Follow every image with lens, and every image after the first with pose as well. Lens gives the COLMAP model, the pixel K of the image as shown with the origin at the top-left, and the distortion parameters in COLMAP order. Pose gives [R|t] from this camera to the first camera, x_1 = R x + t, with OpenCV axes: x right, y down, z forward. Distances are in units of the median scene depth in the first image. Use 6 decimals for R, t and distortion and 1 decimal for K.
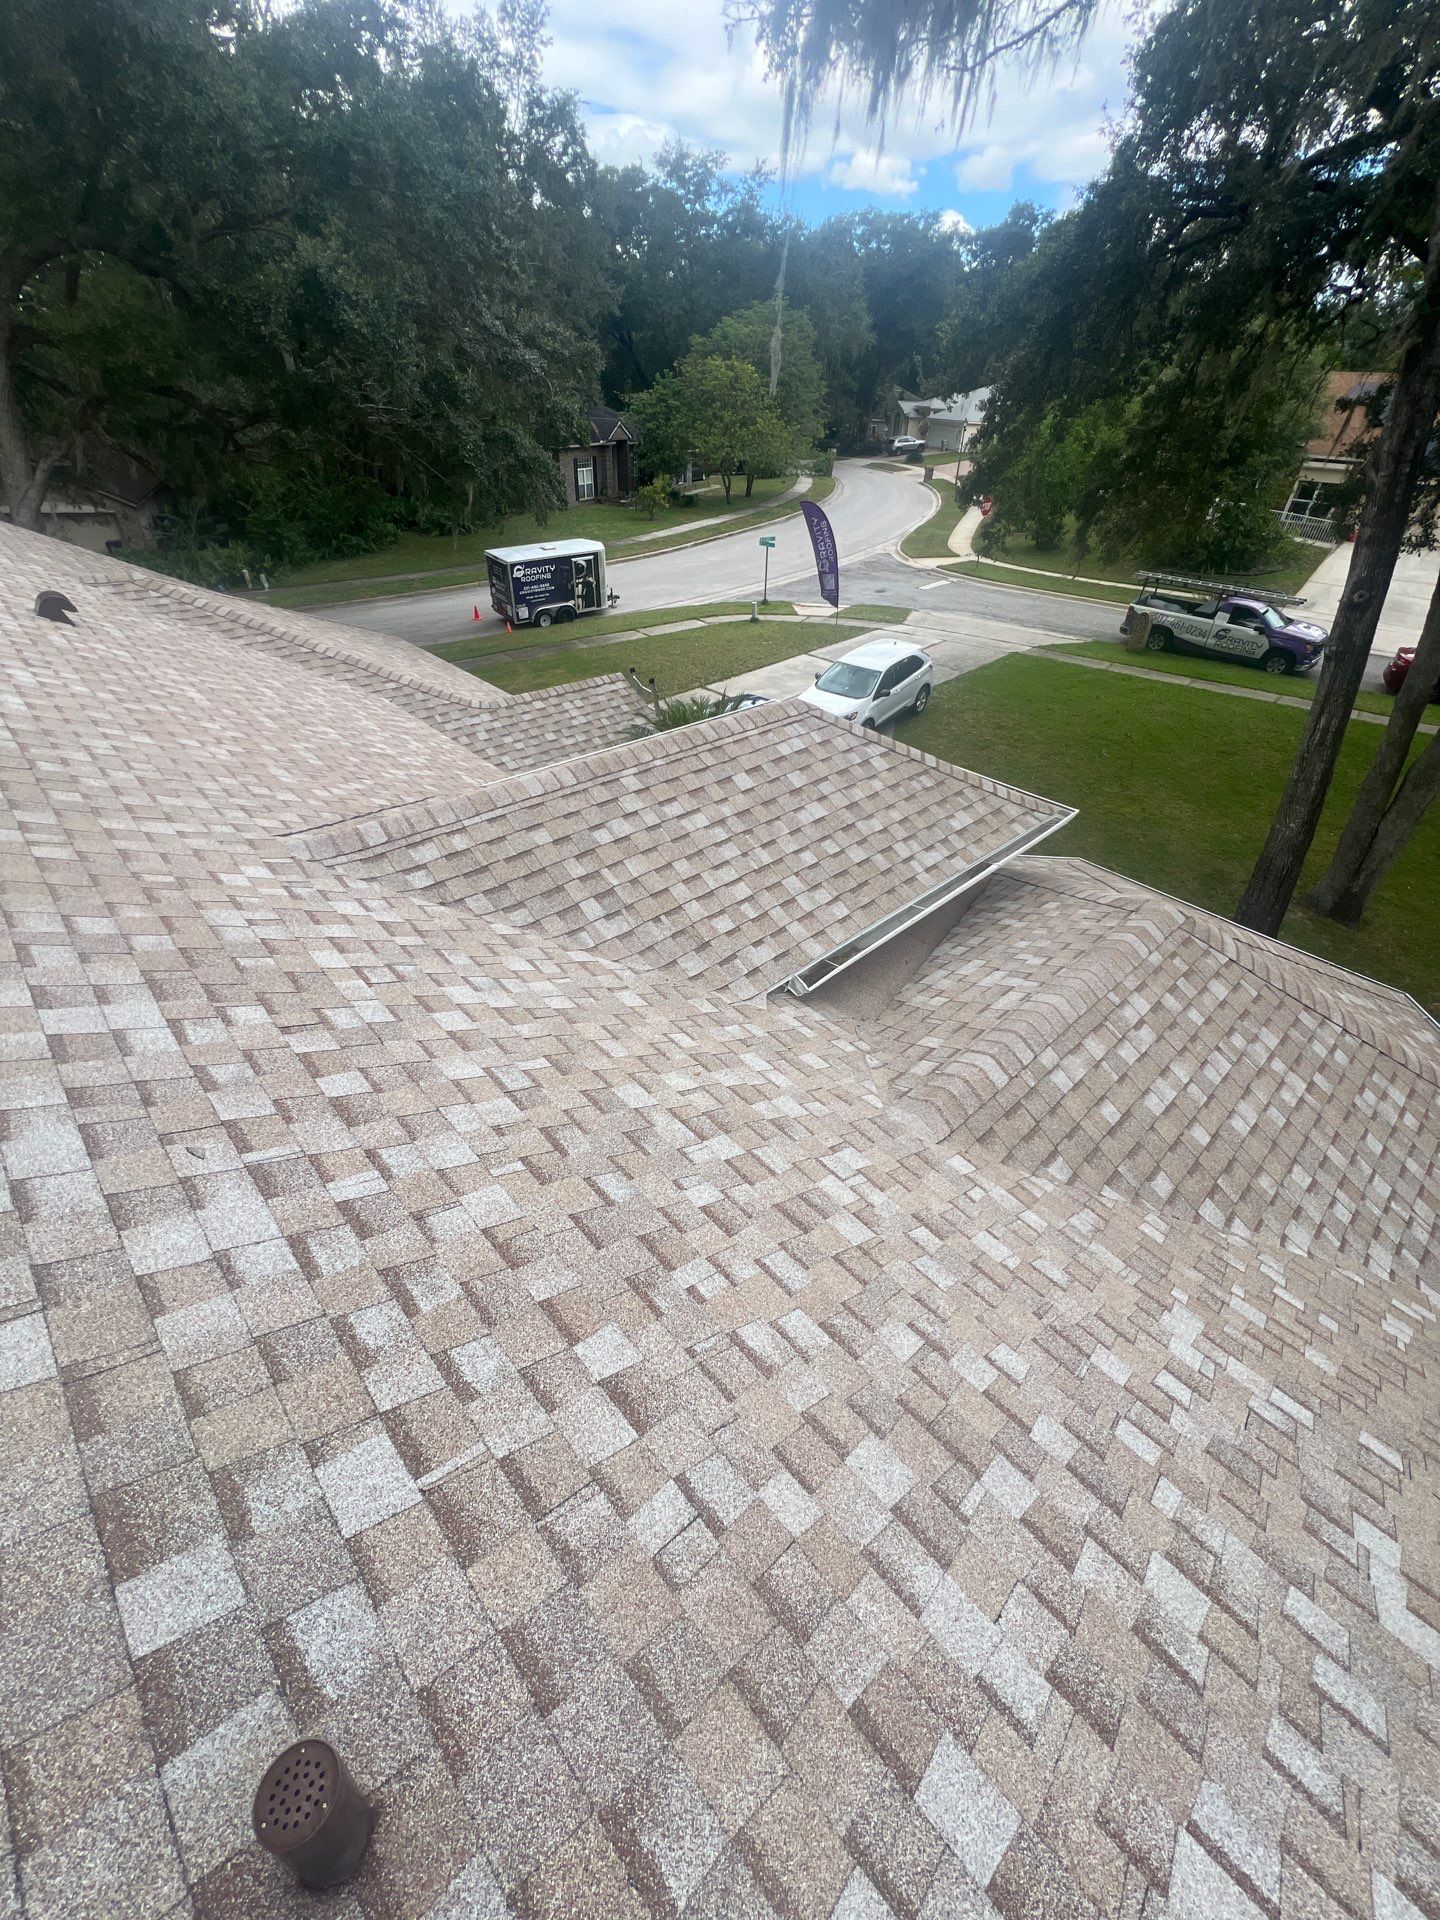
lens RADIAL K [[763.3, 0, 720.0], [0, 763.3, 960.0], [0, 0, 1]] dist [-0.002159, -0.000299]
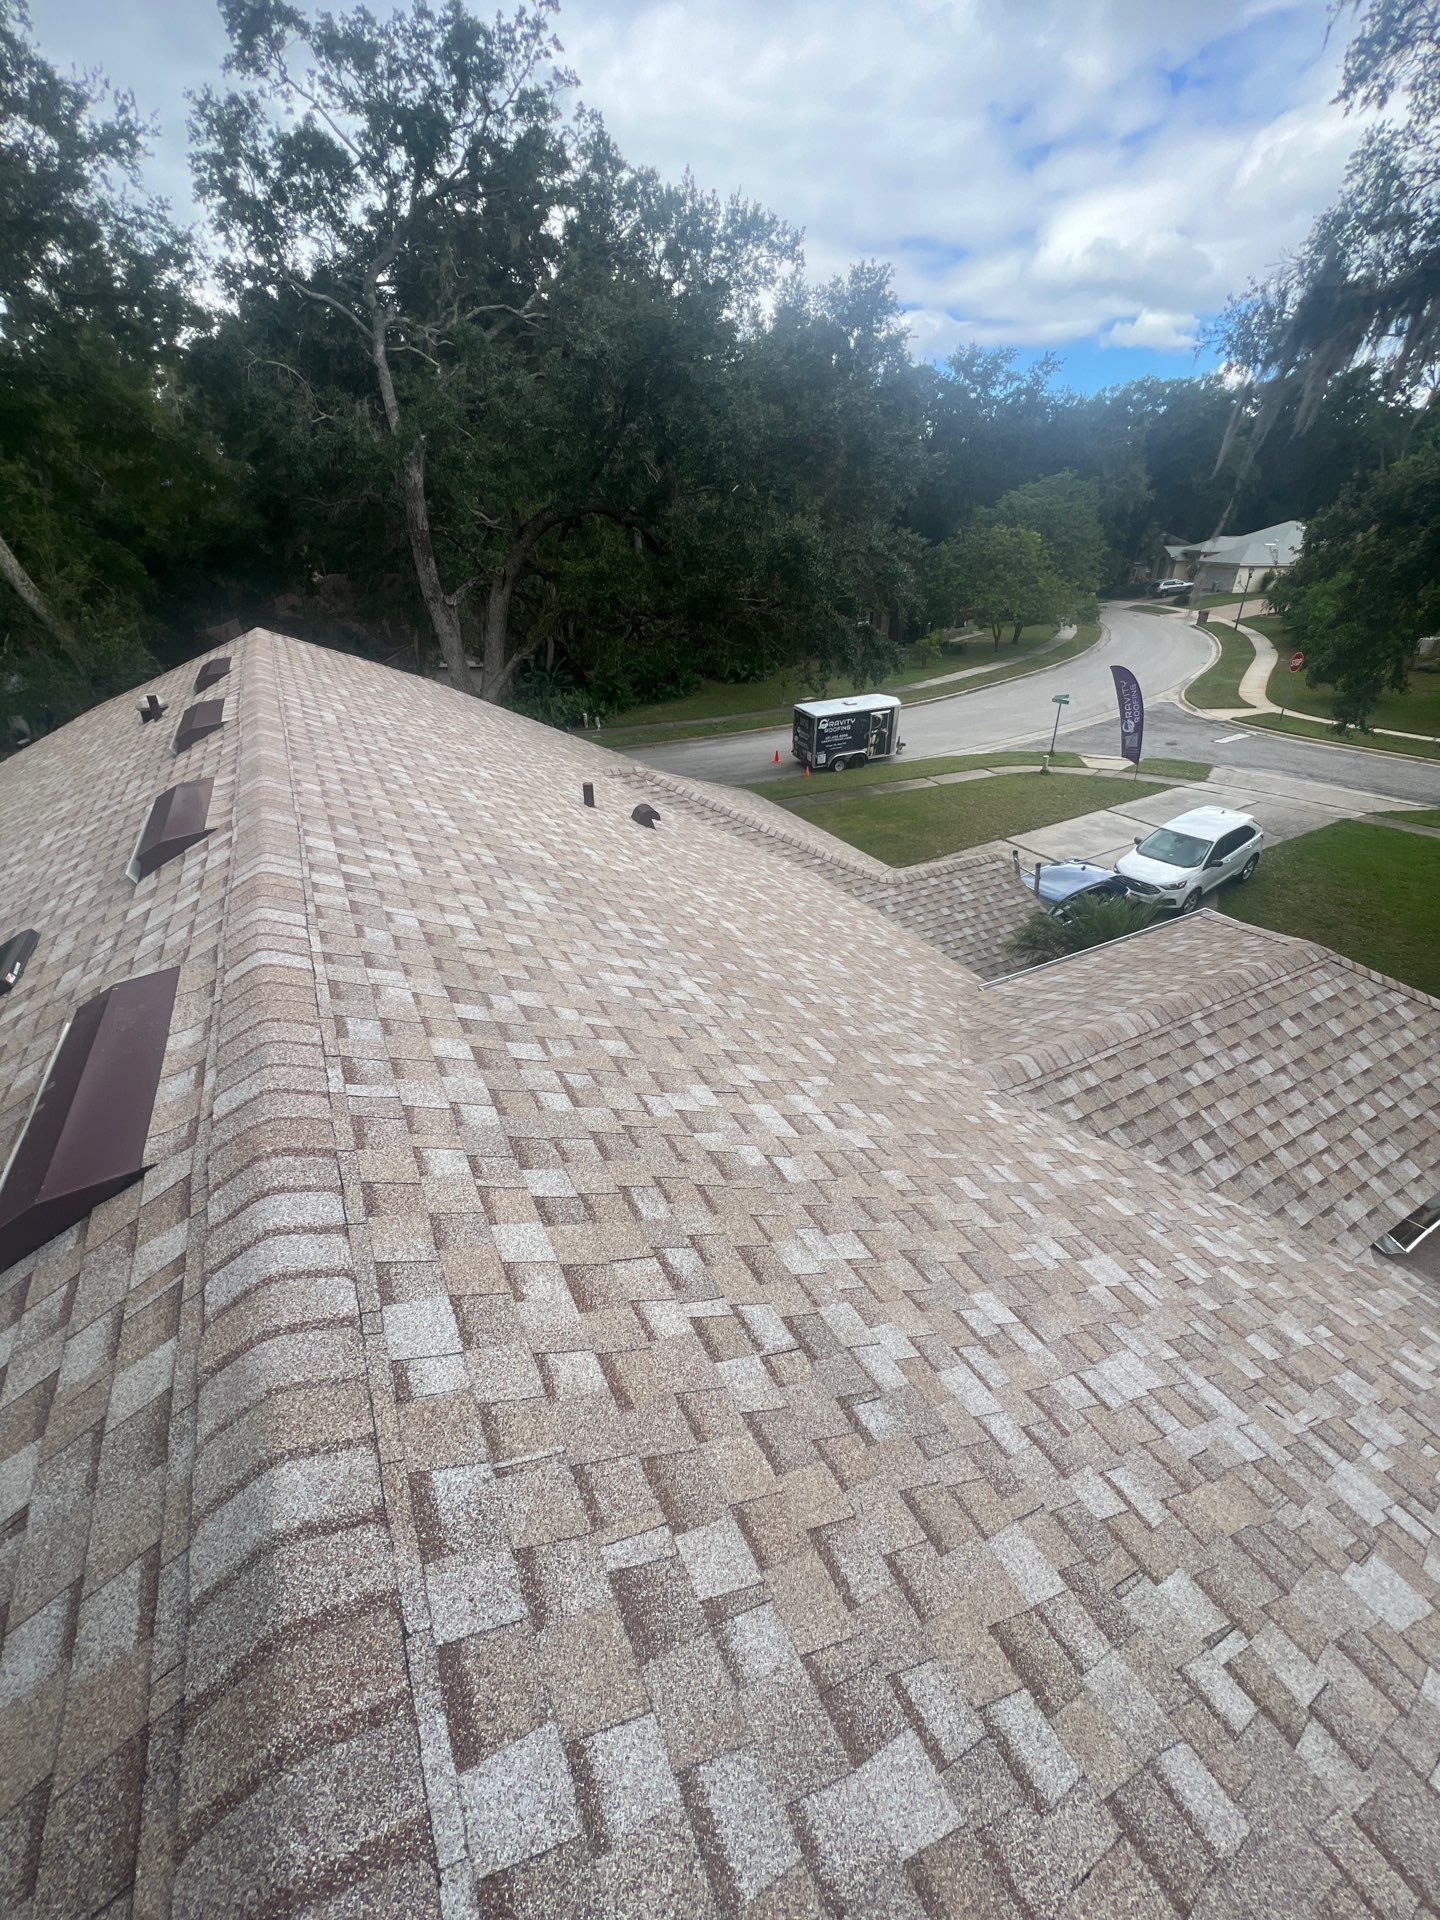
lens RADIAL K [[763.3, 0, 720.0], [0, 763.3, 960.0], [0, 0, 1]] dist [-0.002159, -0.000299]
pose [[0.965123, 0.095062, -0.243928, -0.149955], [-0.126892, 0.984842, -0.118255, -0.029089], [0.228989, 0.145083, 0.962556, -0.075892]]
